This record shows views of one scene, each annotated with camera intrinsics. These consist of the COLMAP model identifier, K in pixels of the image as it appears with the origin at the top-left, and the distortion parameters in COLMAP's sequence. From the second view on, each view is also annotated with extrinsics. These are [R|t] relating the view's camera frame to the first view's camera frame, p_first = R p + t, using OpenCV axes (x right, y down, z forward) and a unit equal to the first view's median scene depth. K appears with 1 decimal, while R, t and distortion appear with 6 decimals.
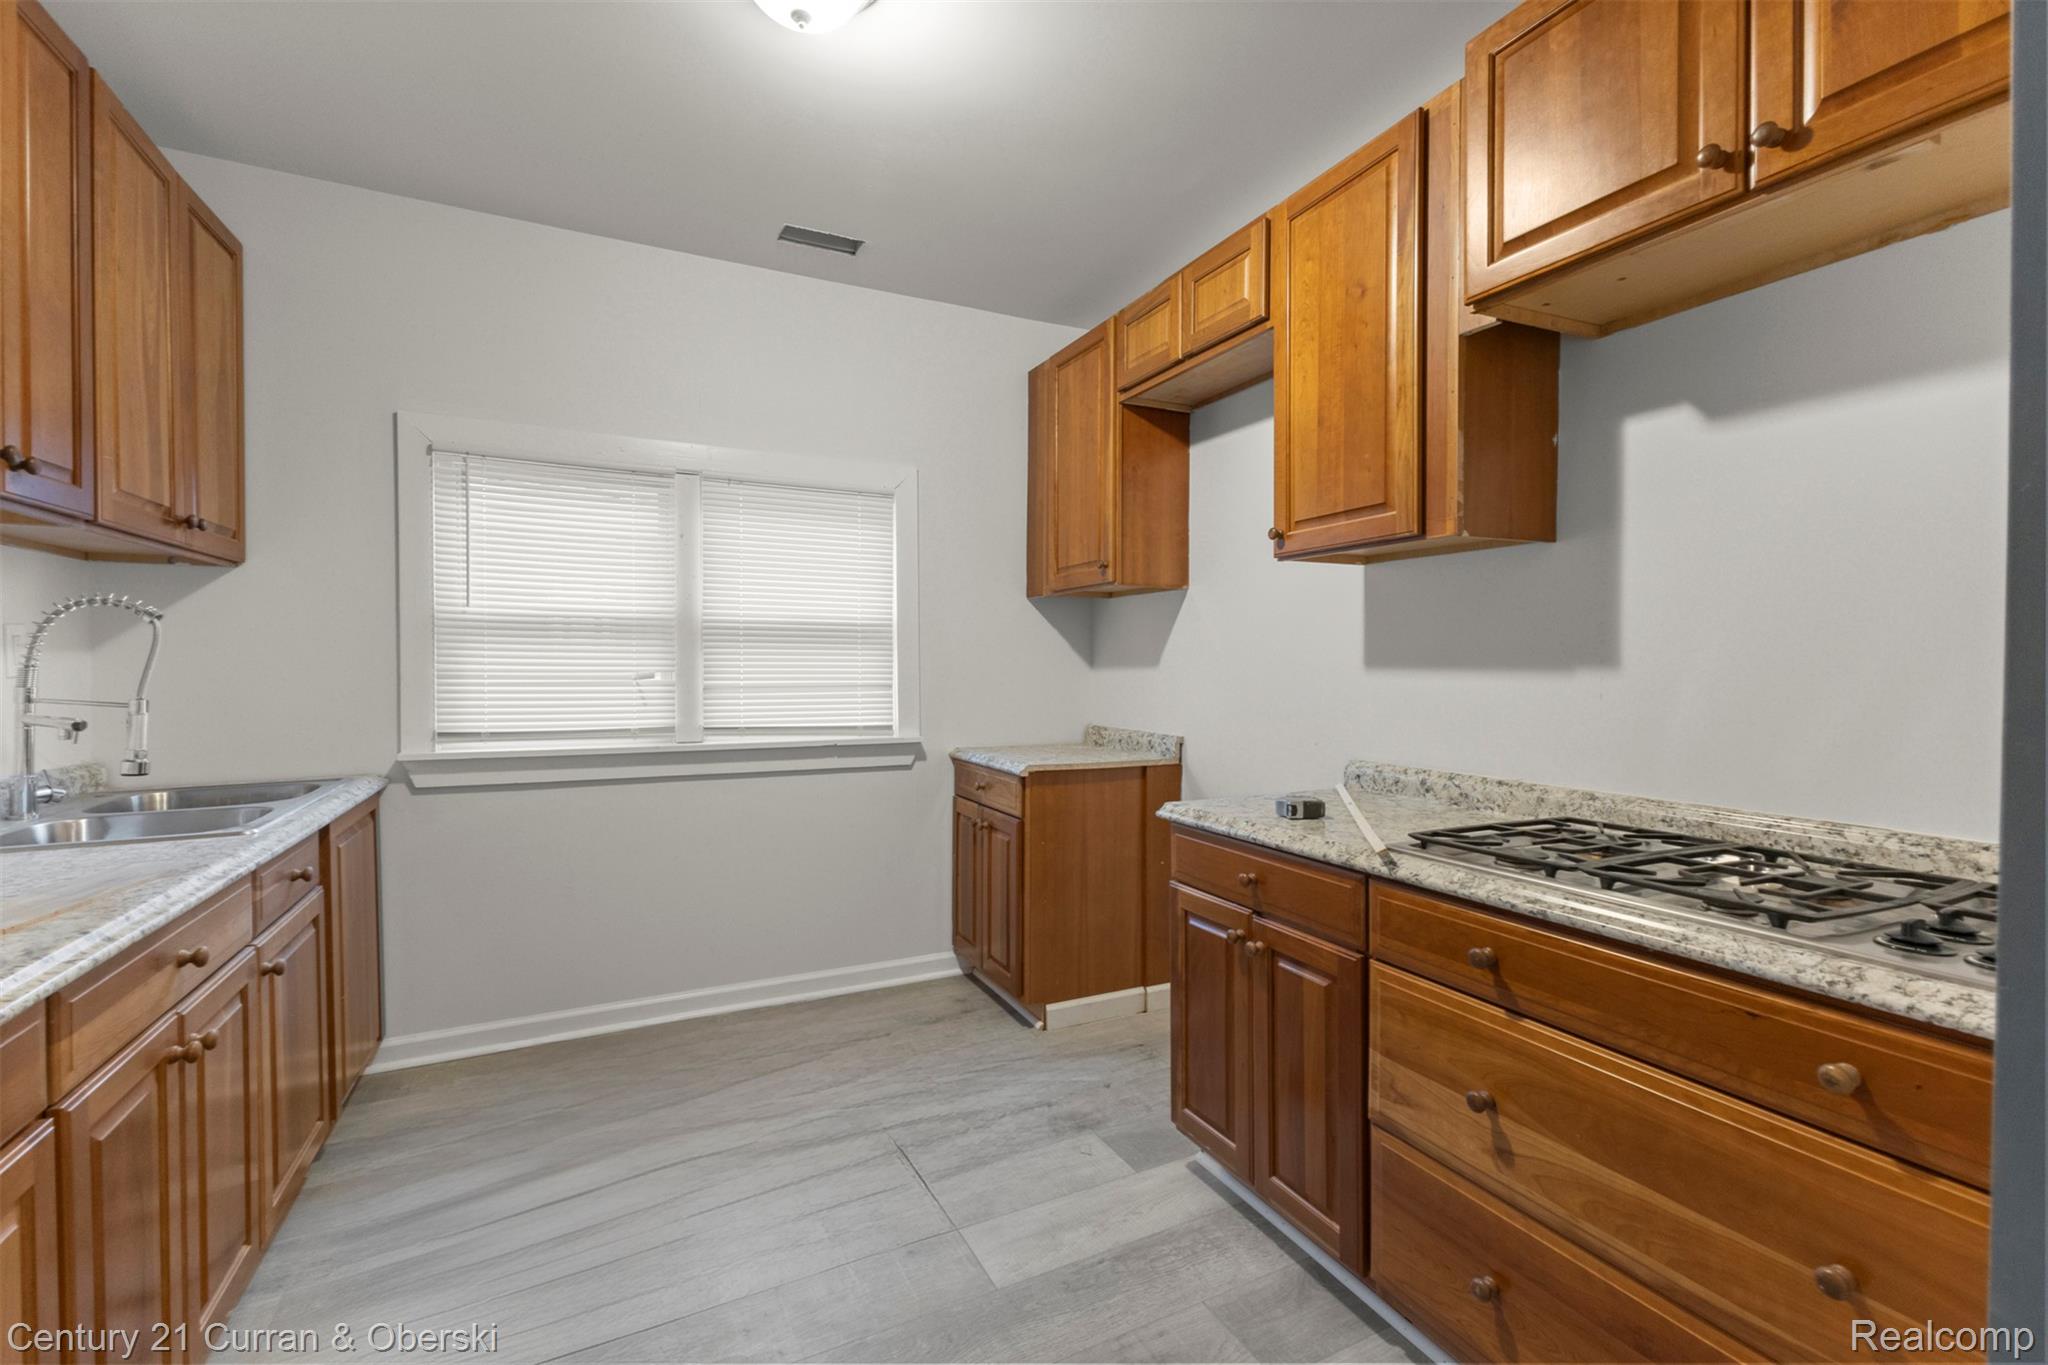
lens RADIAL K [[881.3, 0, 1025.2], [0, 881.3, 688.9], [0, 0, 1]] dist [0.002995, -0.000351]
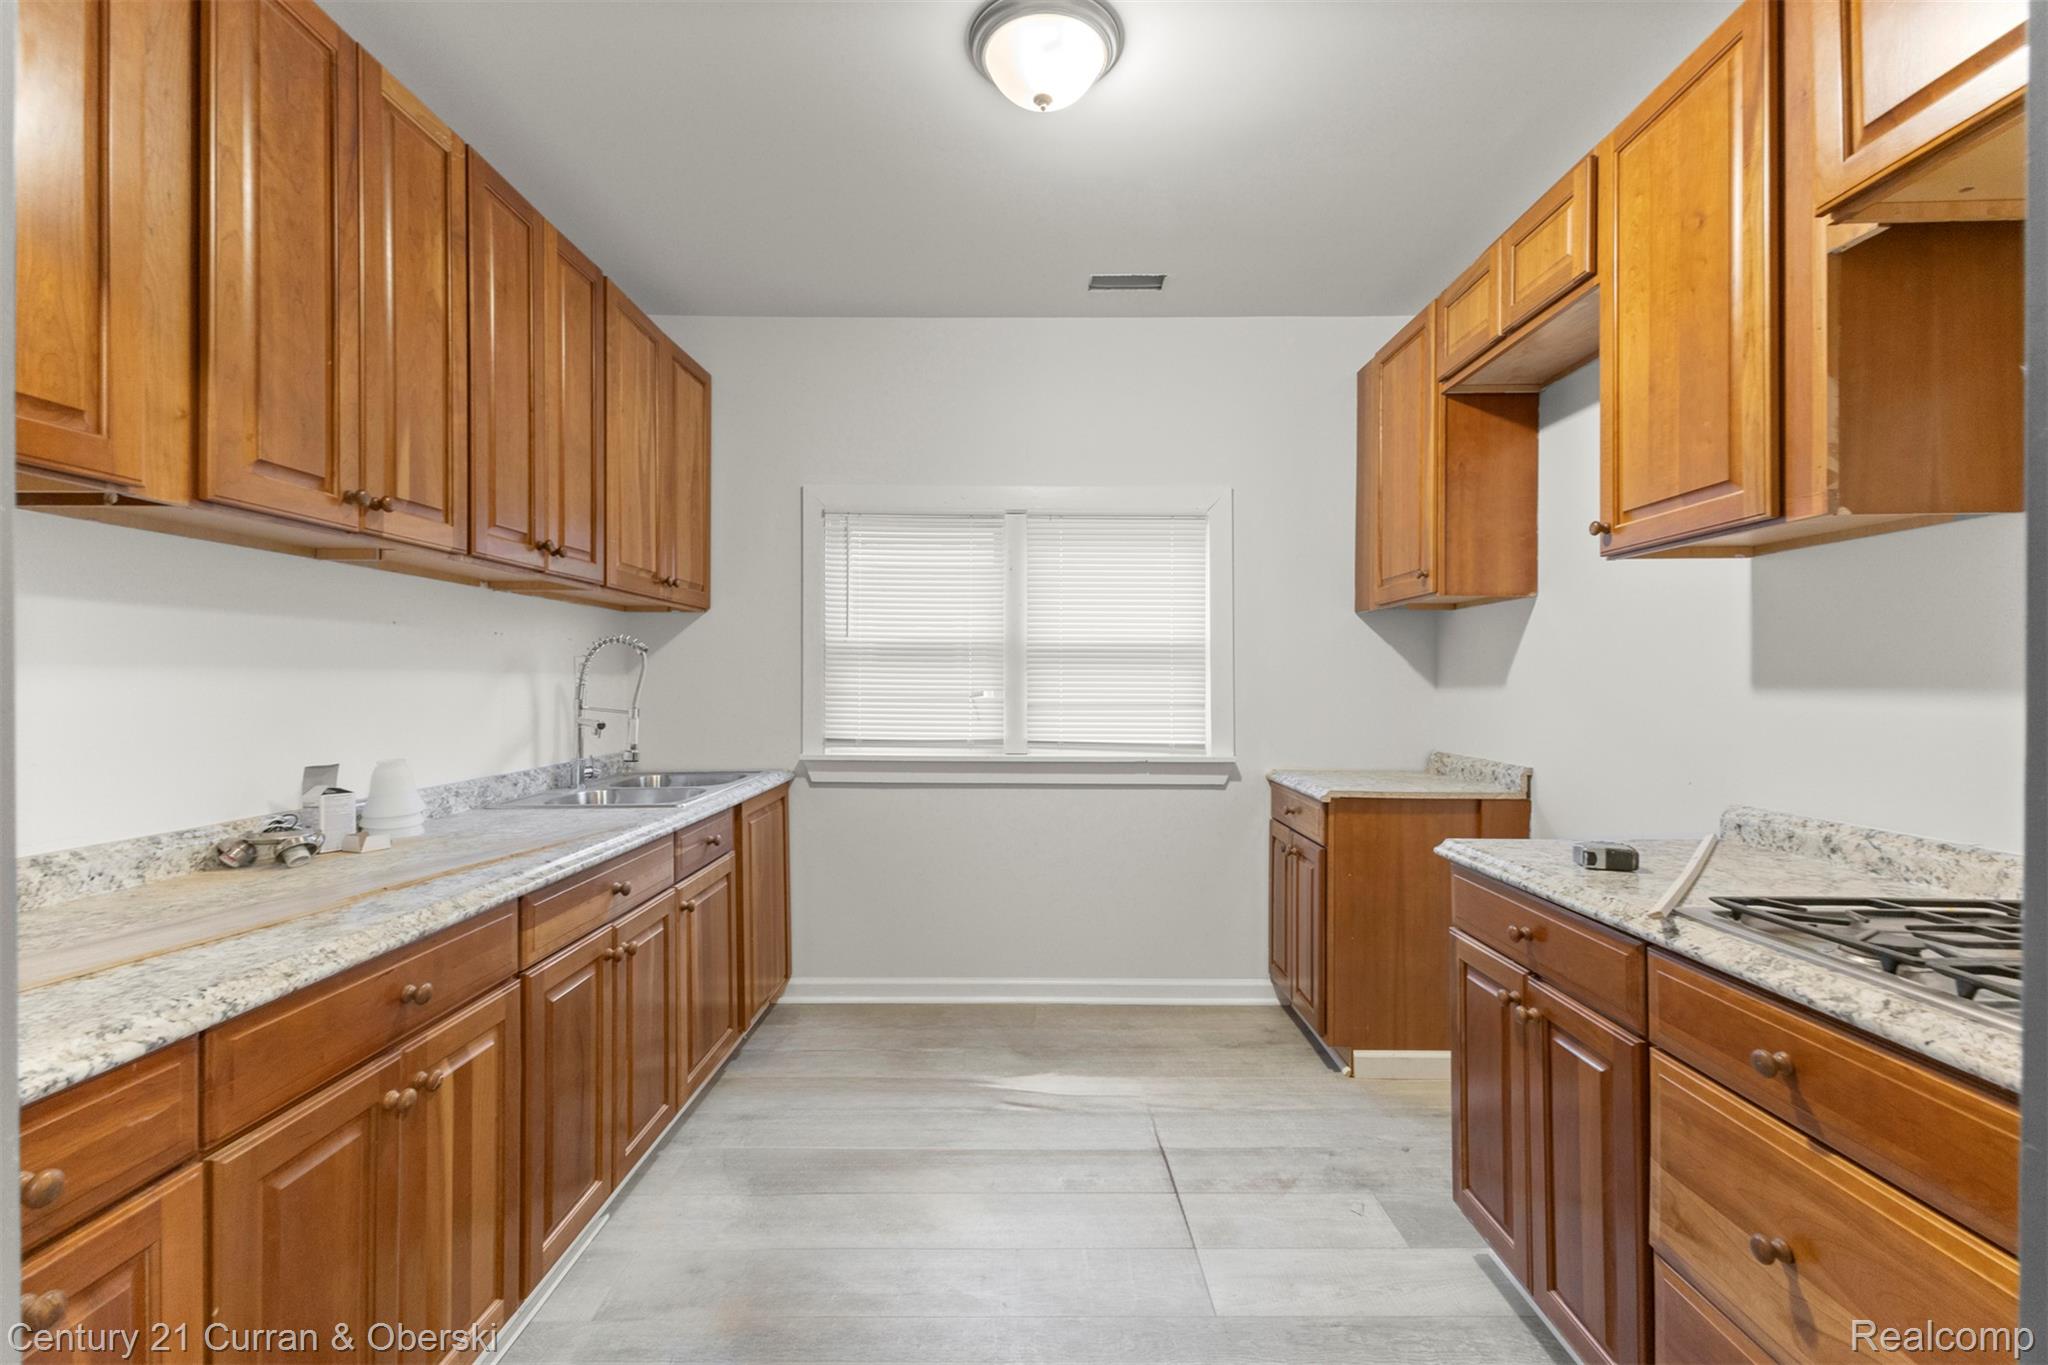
lens RADIAL K [[884.1, 0, 1020.9], [0, 884.1, 696.8], [0, 0, 1]] dist [0.002360, -0.000587]
pose [[0.893714, 0.006900, -0.448584, 0.129765], [-0.012791, 0.999867, -0.010104, -0.000139], [0.448454, 0.014768, 0.893684, 0.003608]]
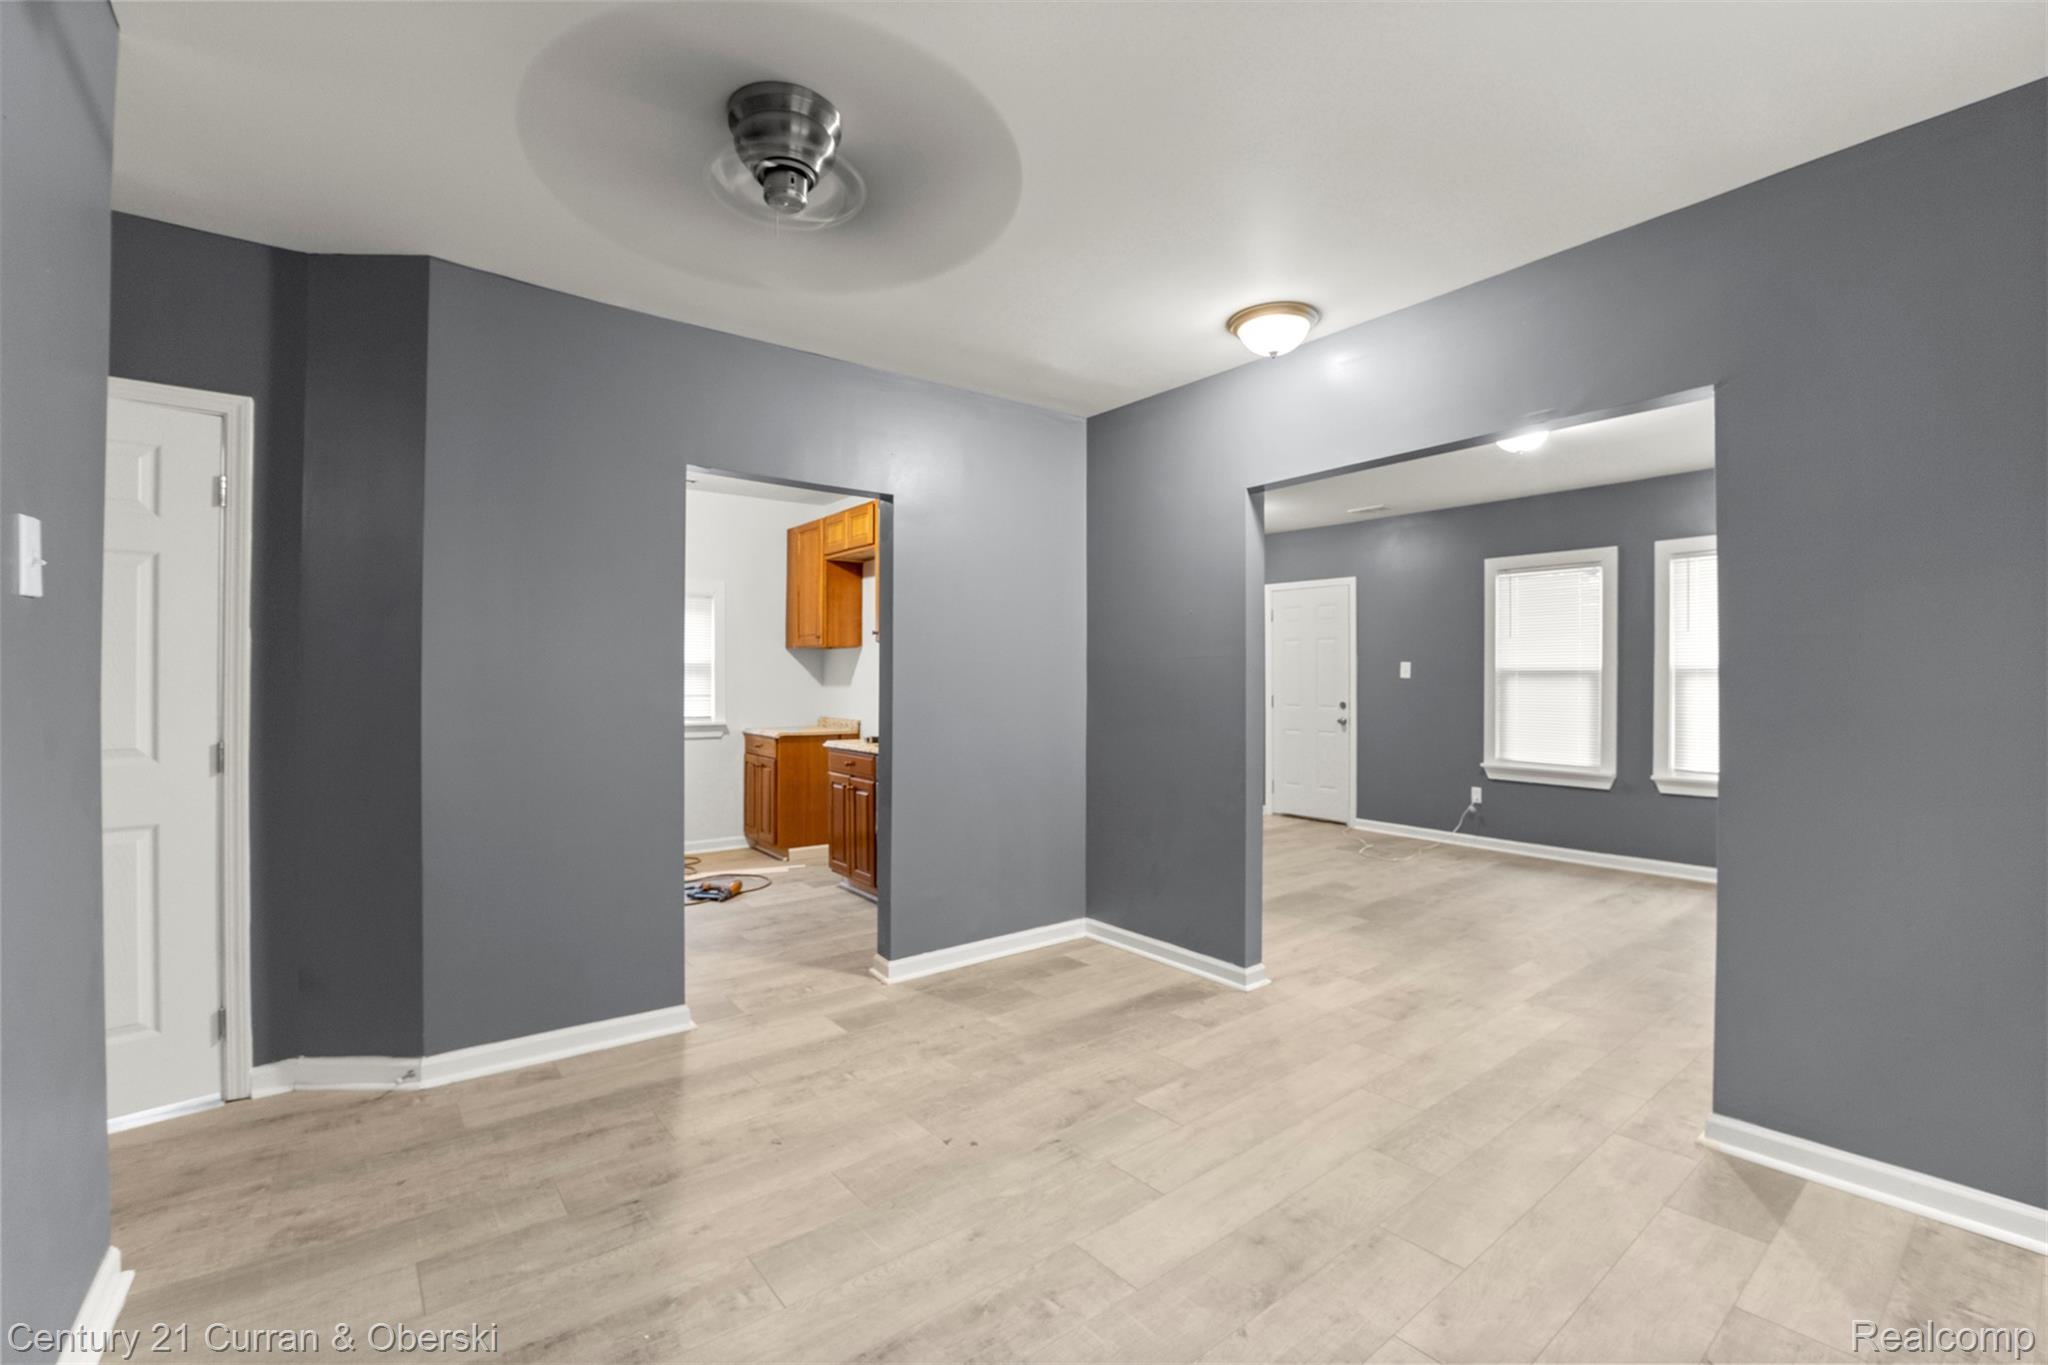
lens RADIAL K [[884.1, 0, 1020.9], [0, 884.1, 696.8], [0, 0, 1]] dist [0.002360, -0.000587]
pose [[0.980461, -0.000497, 0.196713, 0.153329], [0.001937, 0.999973, -0.007125, 0.016390], [-0.196704, 0.007367, 0.980435, -1.183402]]
